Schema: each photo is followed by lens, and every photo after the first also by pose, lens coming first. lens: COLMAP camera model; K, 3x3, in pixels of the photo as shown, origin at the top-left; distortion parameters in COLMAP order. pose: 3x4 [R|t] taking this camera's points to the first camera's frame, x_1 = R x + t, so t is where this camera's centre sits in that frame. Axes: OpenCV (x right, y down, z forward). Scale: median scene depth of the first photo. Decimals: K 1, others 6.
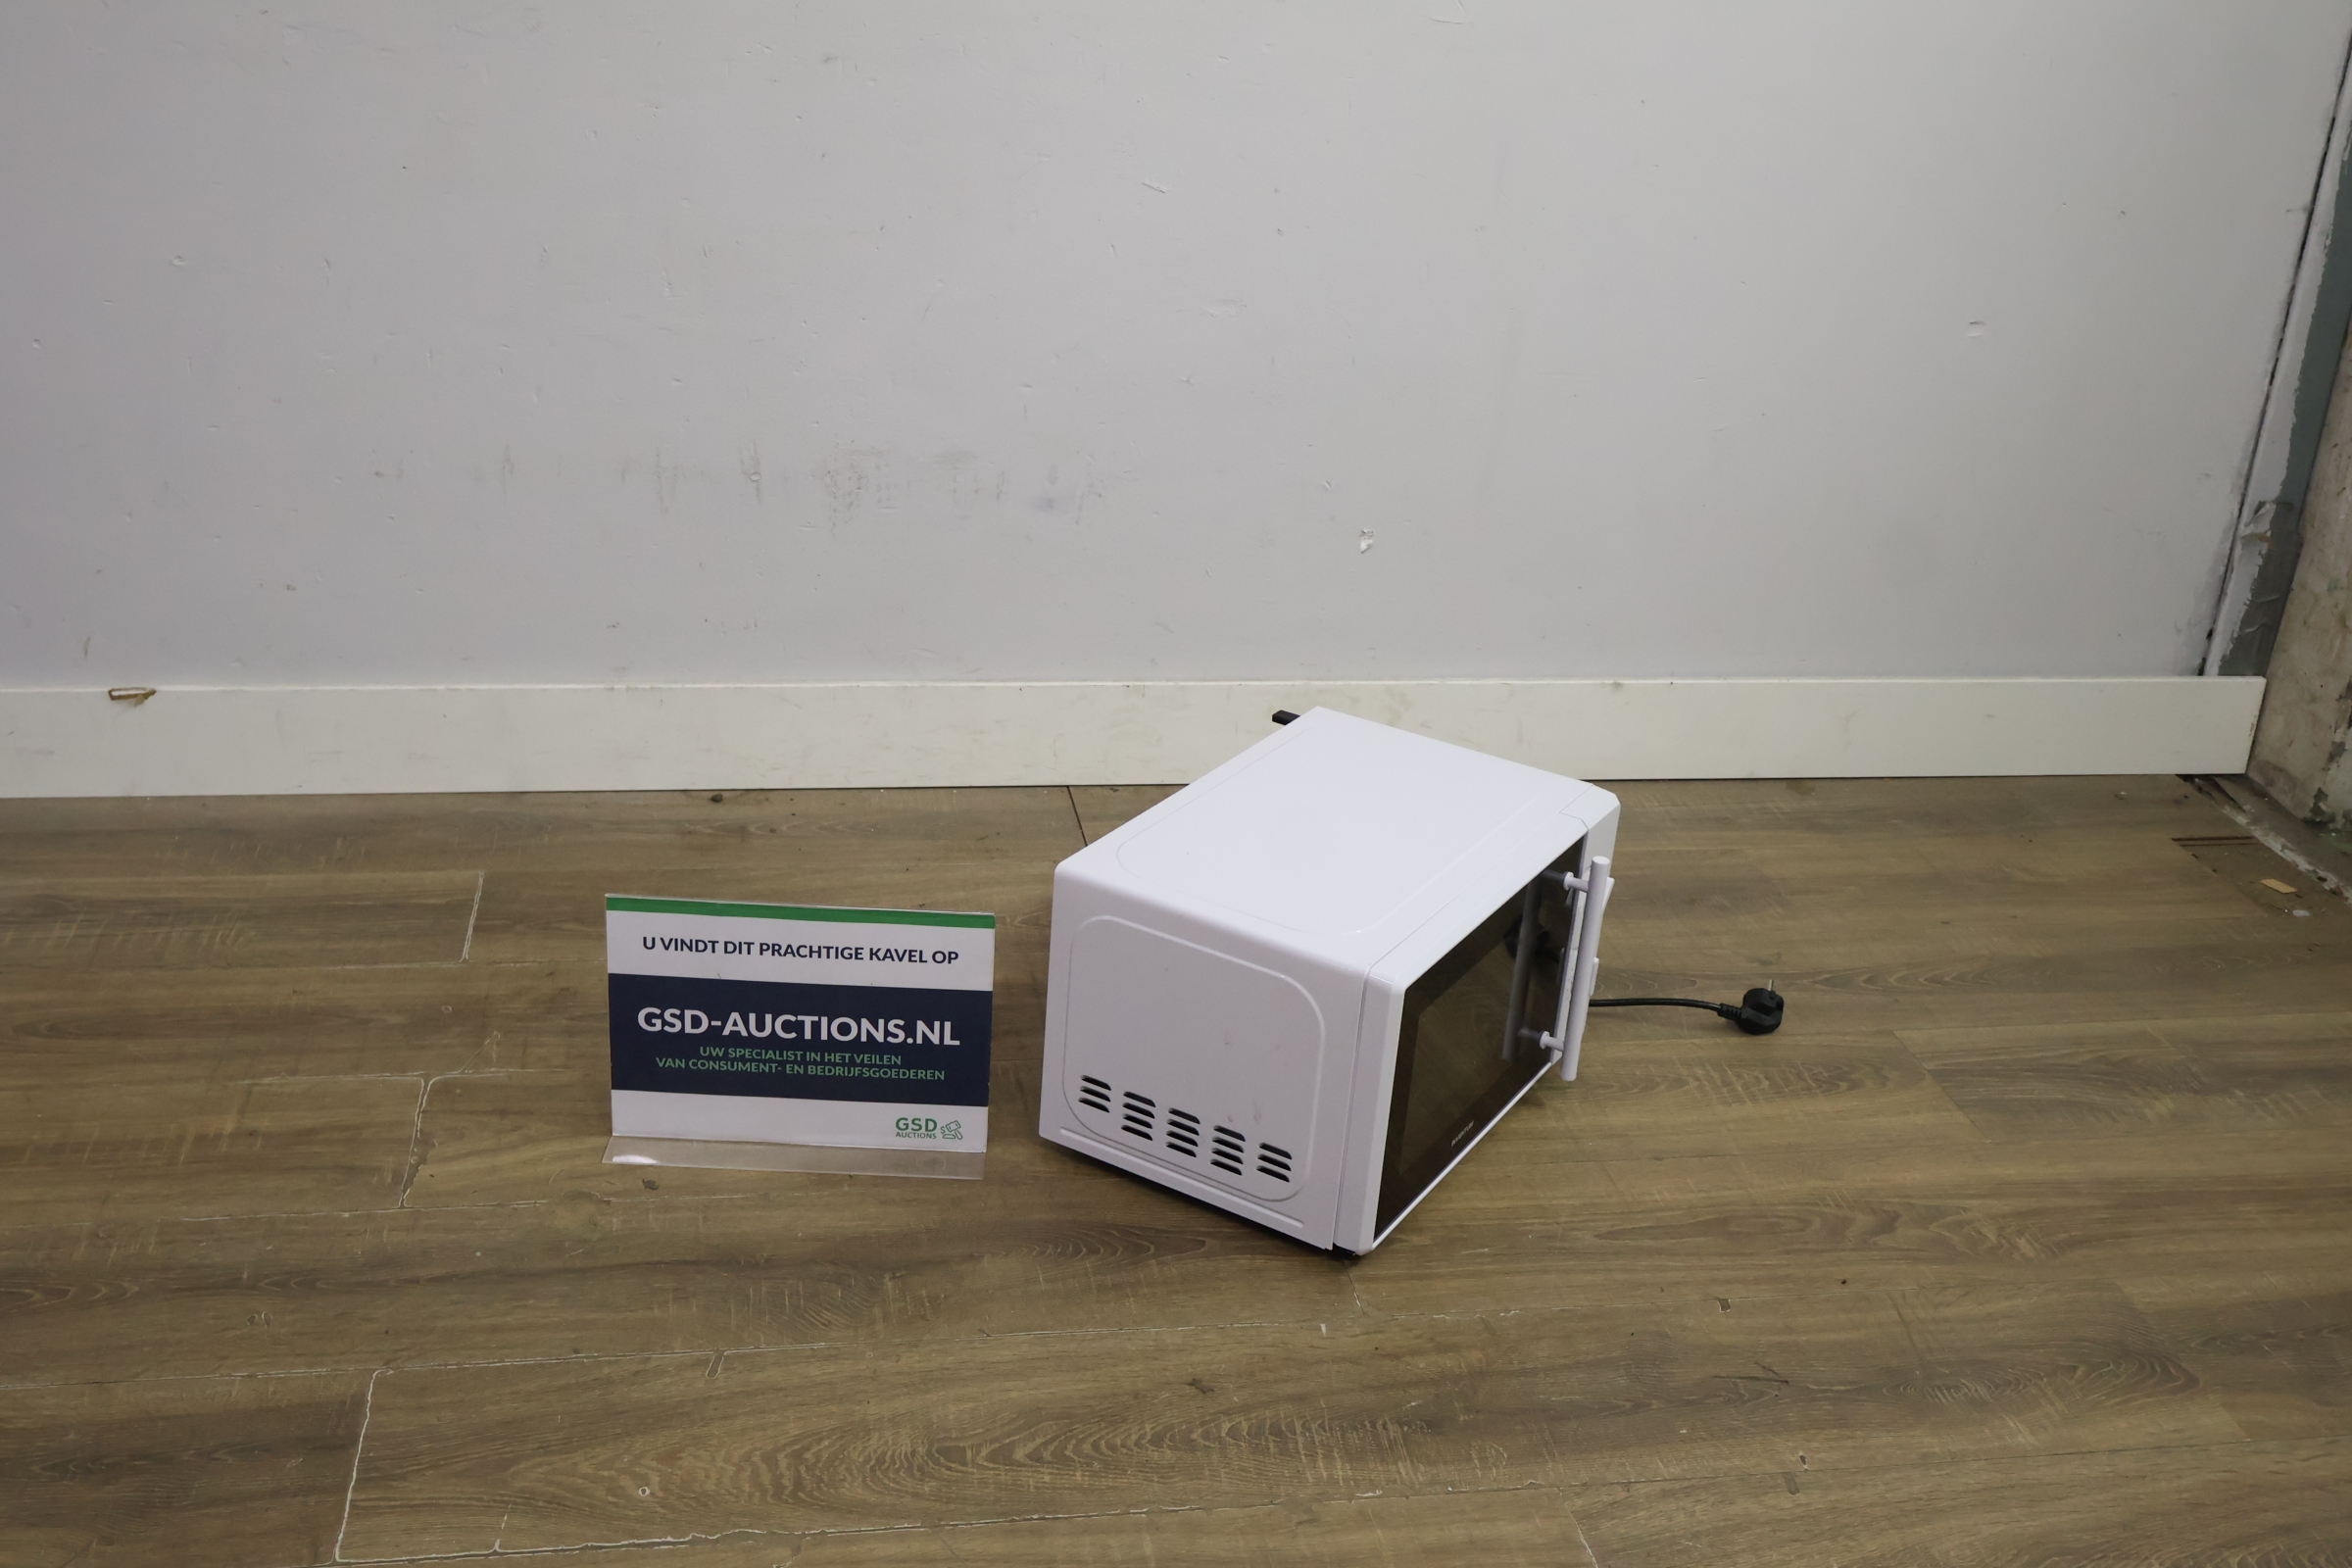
lens RADIAL K [[2480.8, 0, 1166.5], [0, 2480.8, 783.5], [0, 0, 1]] dist [-0.007070, 0.000000]
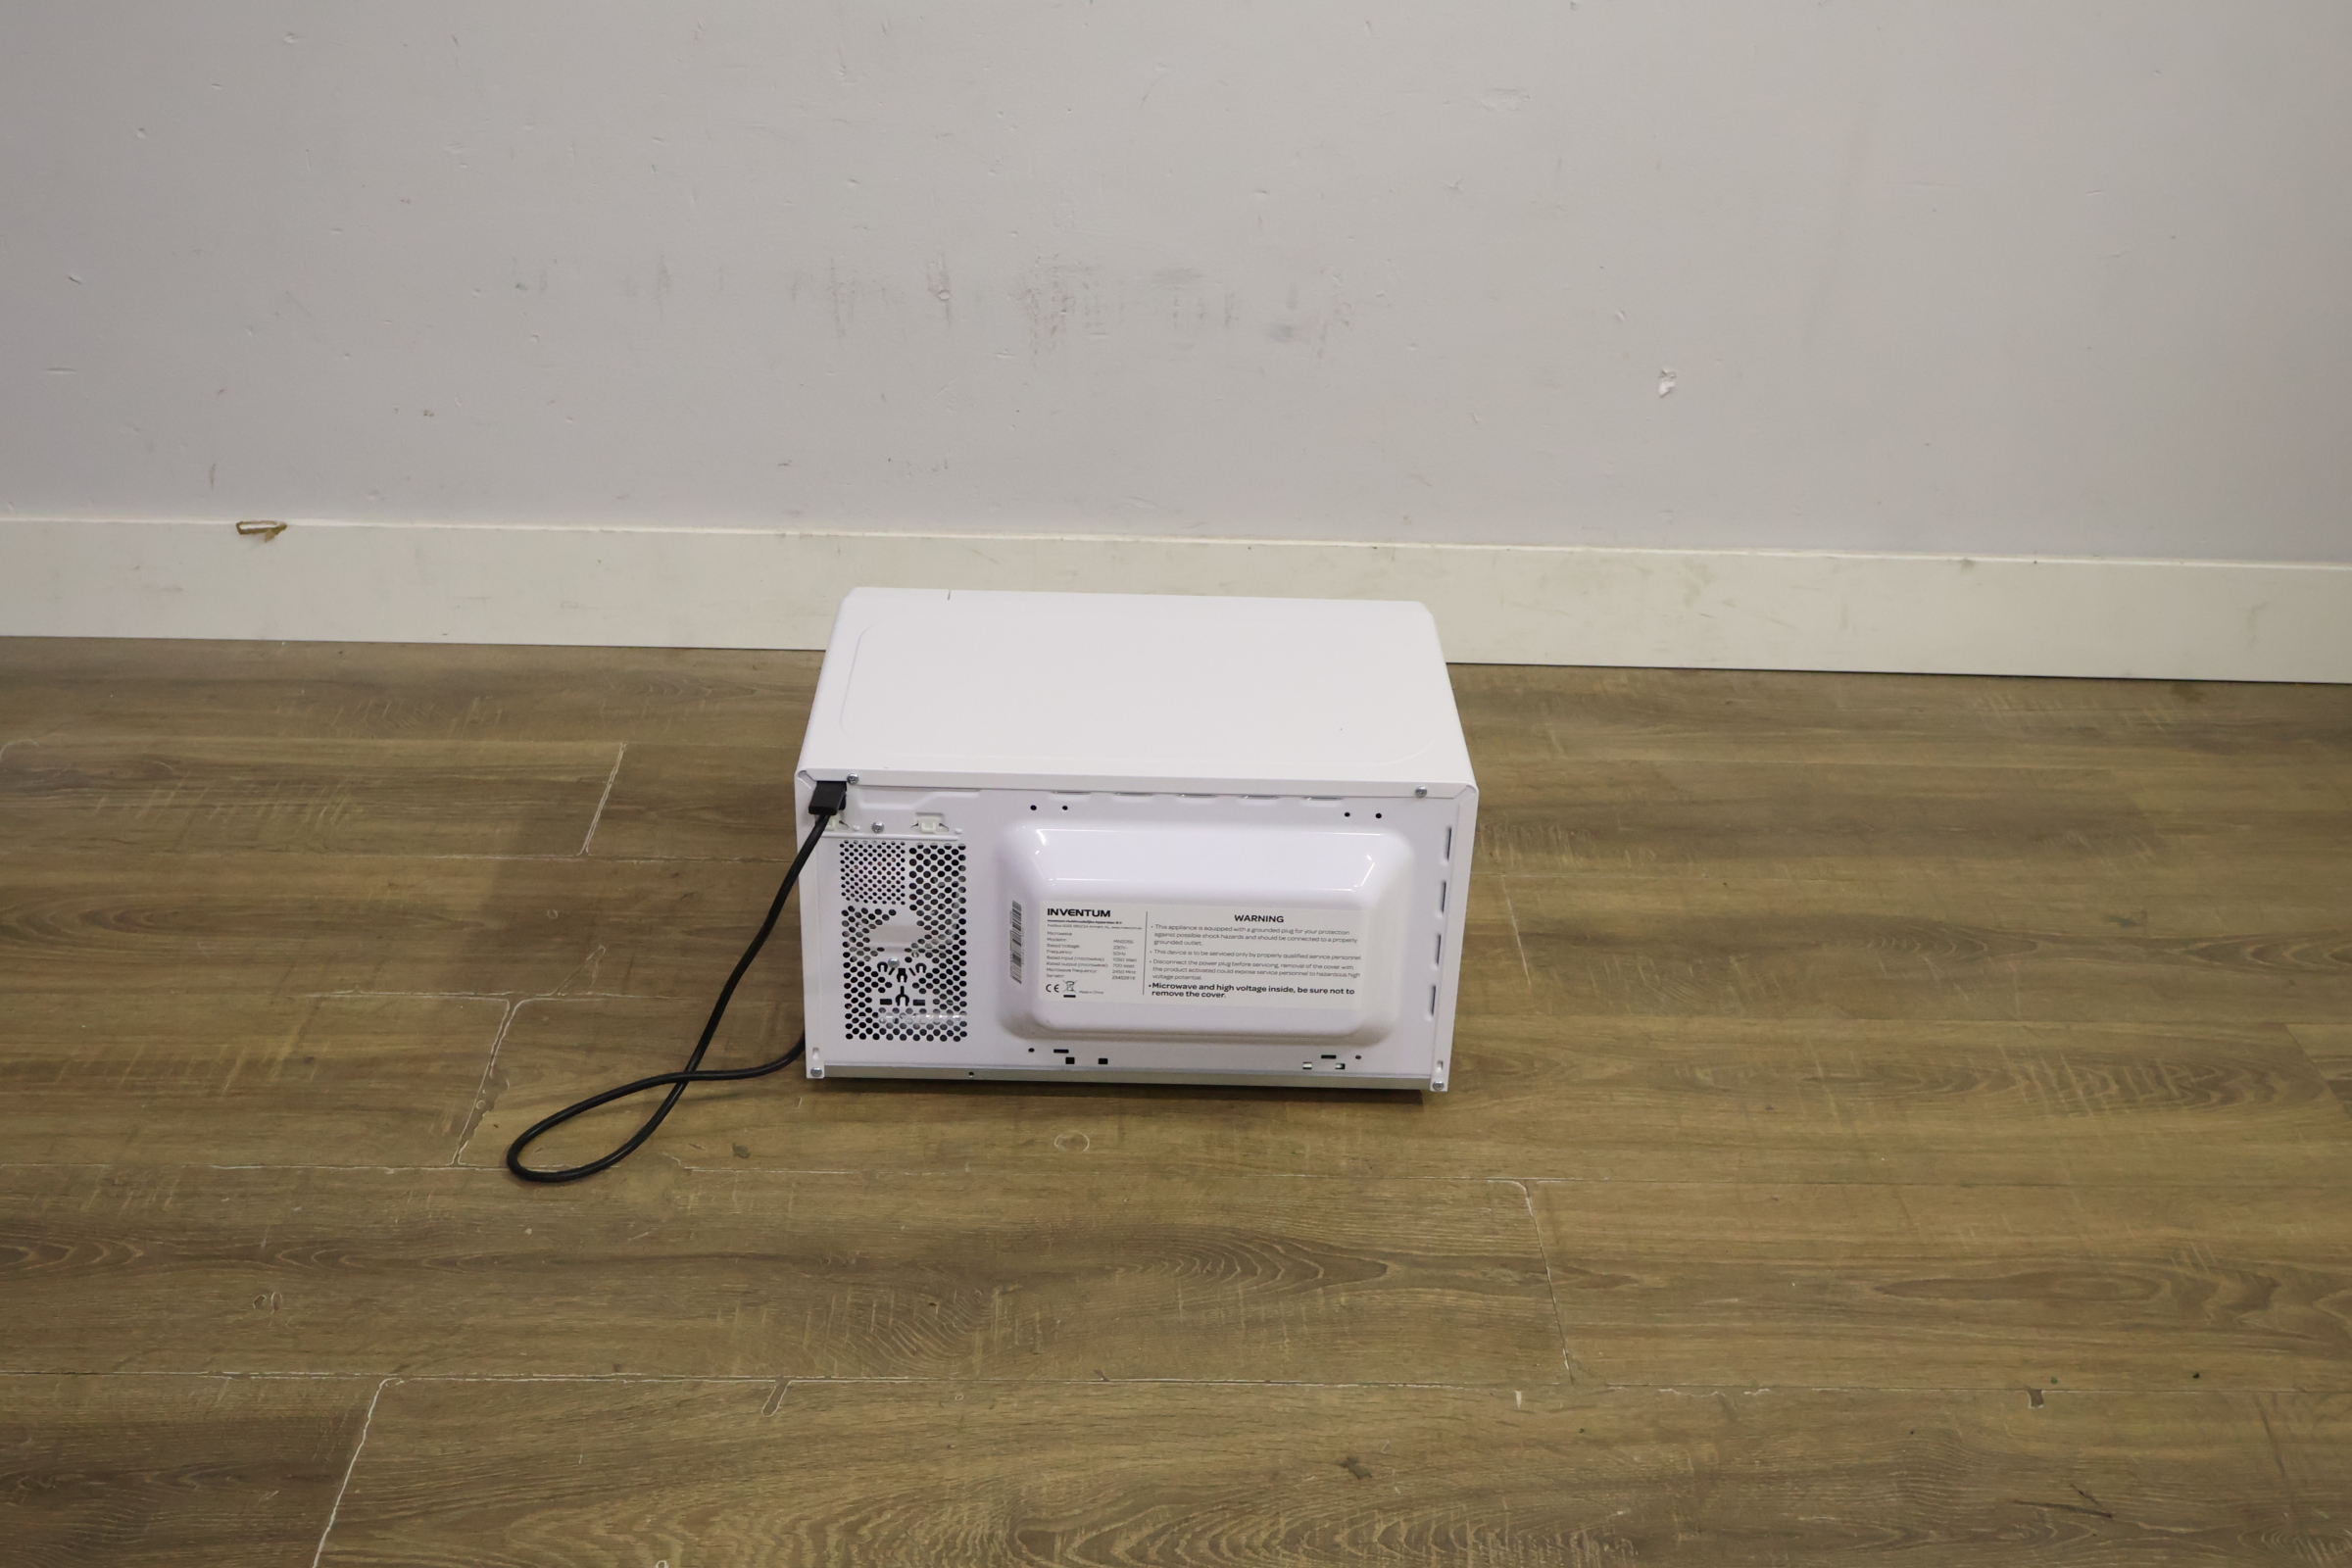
lens RADIAL K [[2480.8, 0, 1172.9], [0, 2480.8, 786.2], [0, 0, 1]] dist [-0.007070, 0.000000]
pose [[0.989414, 0.044800, -0.138034, 0.052633], [-0.032189, 0.995213, 0.092281, -0.048322], [0.141508, -0.086861, 0.986119, 0.196940]]
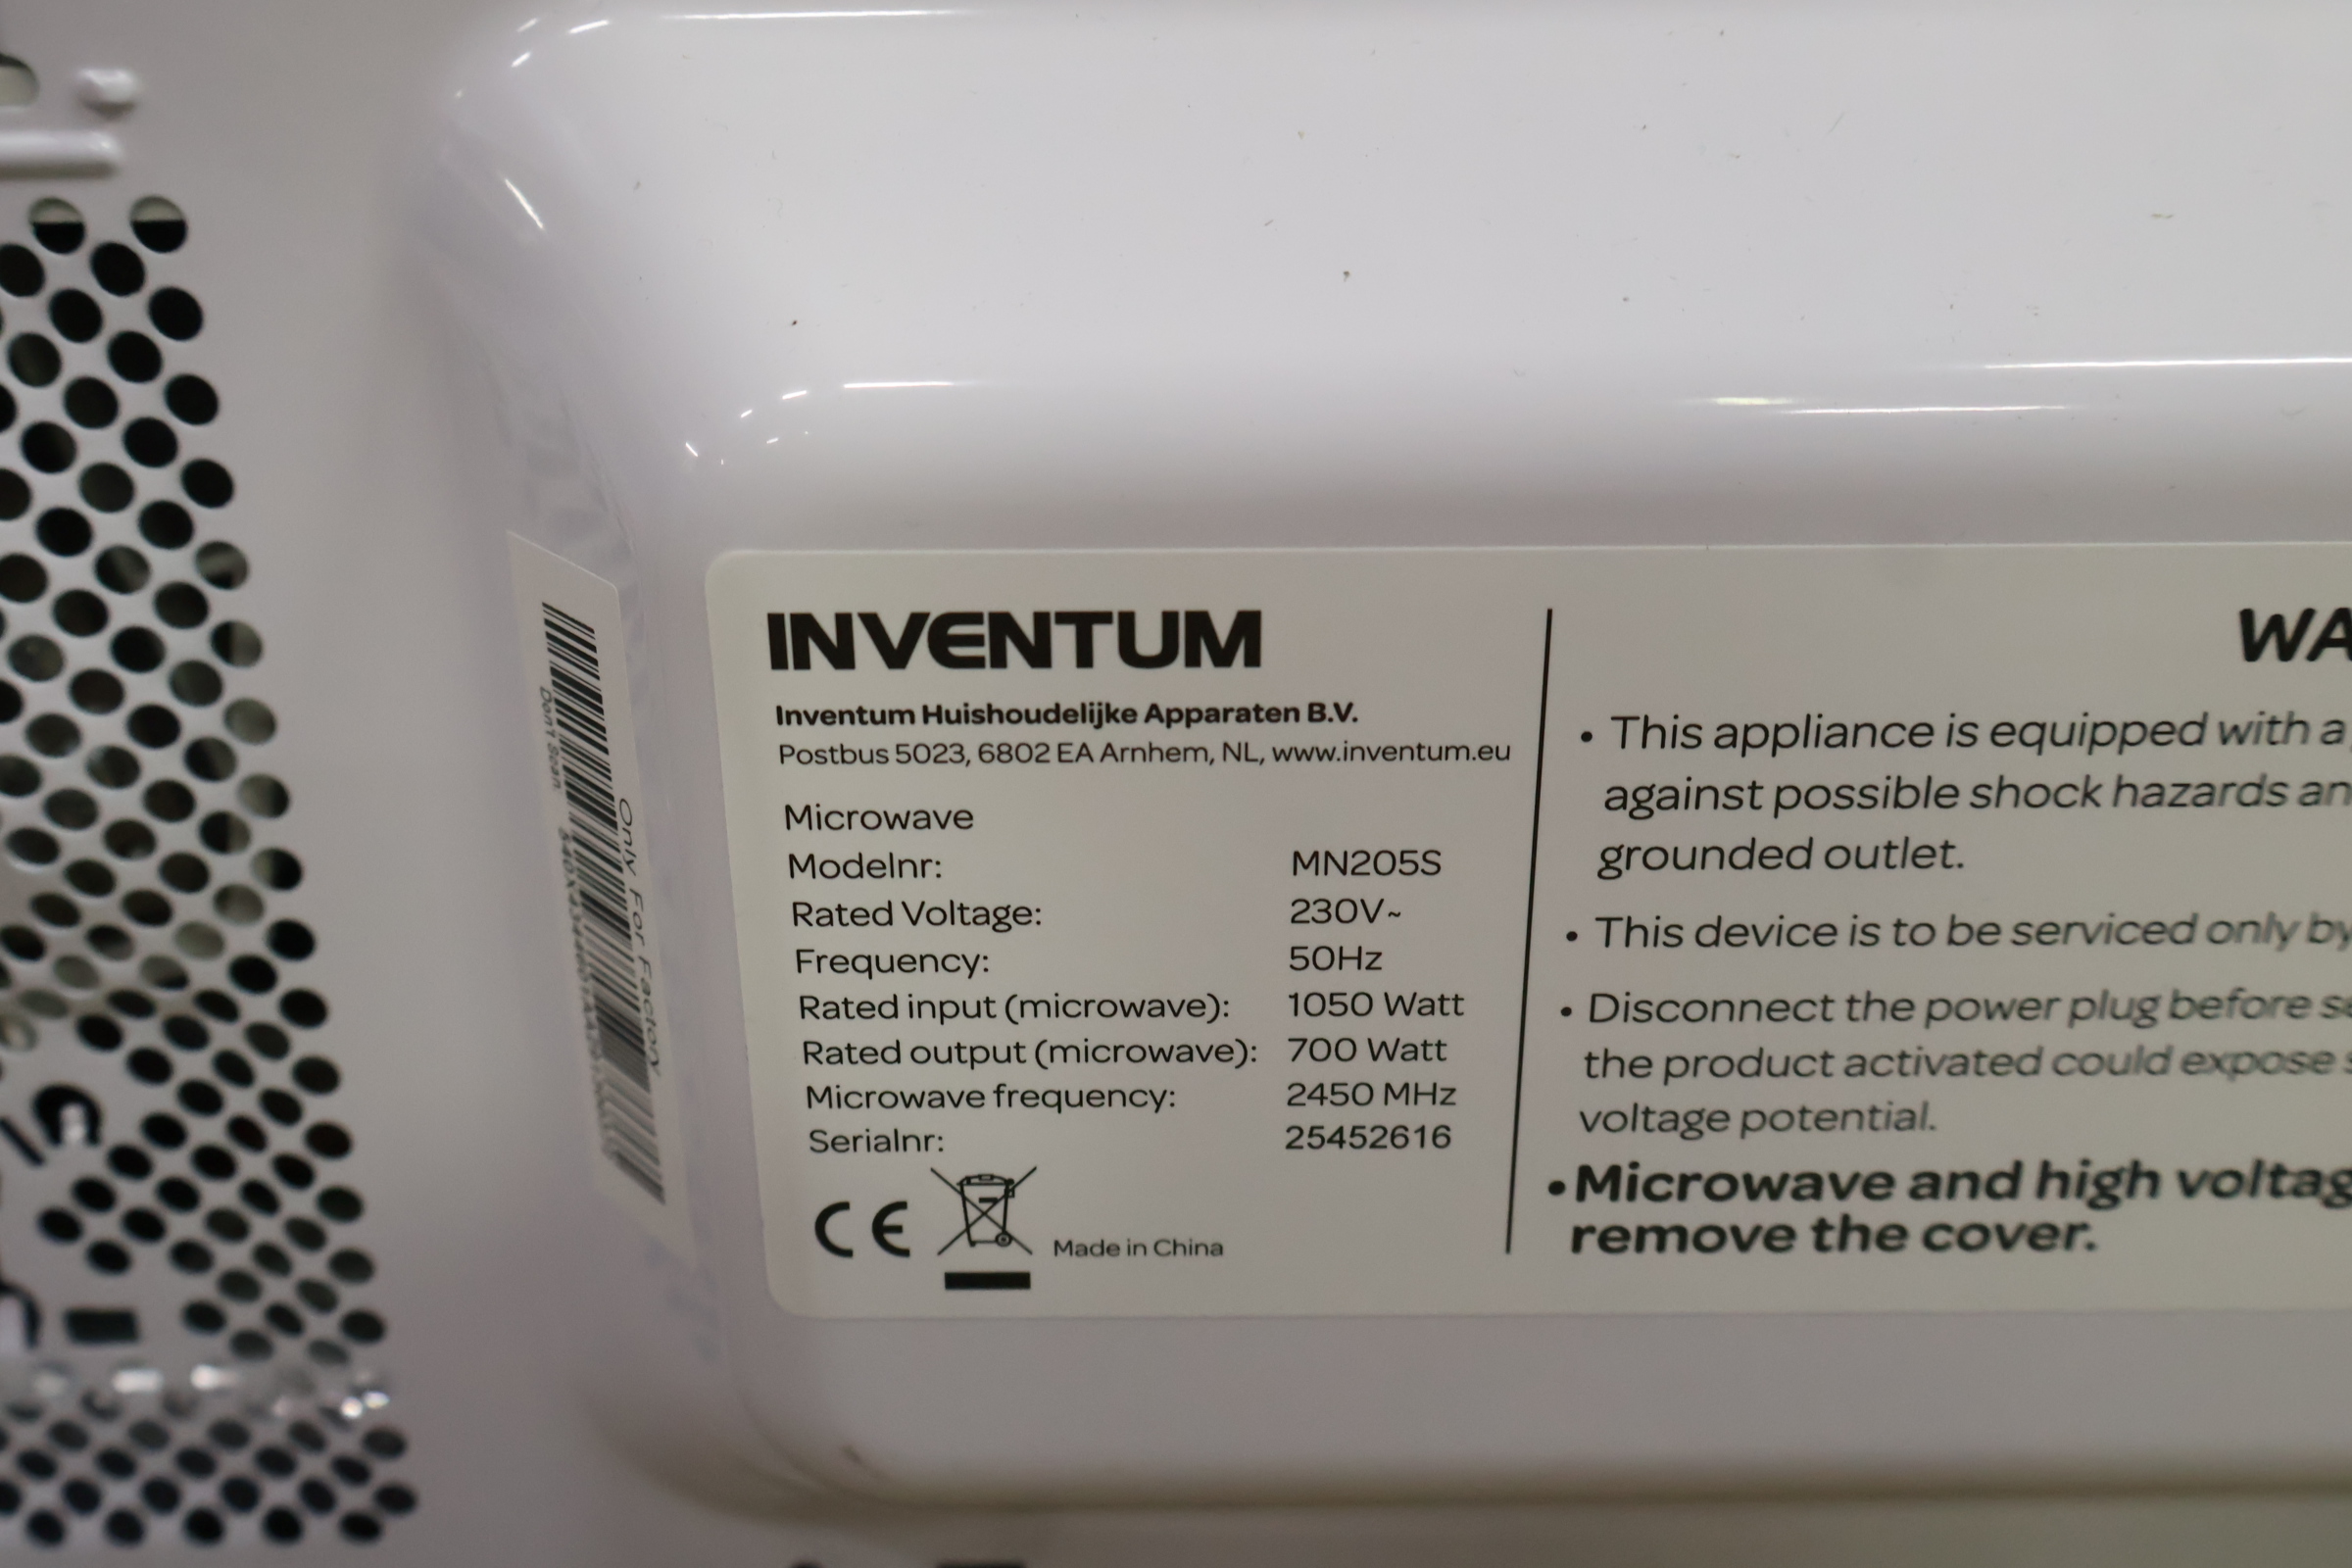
lens RADIAL K [[2480.8, 0, 1179.6], [0, 2480.8, 780.5], [0, 0, 1]] dist [-0.007070, 0.000000]
pose [[0.987047, -0.001014, -0.160427, -0.070203], [0.007558, 0.999164, 0.040186, 0.076115], [0.160252, -0.040878, 0.986229, 0.920675]]
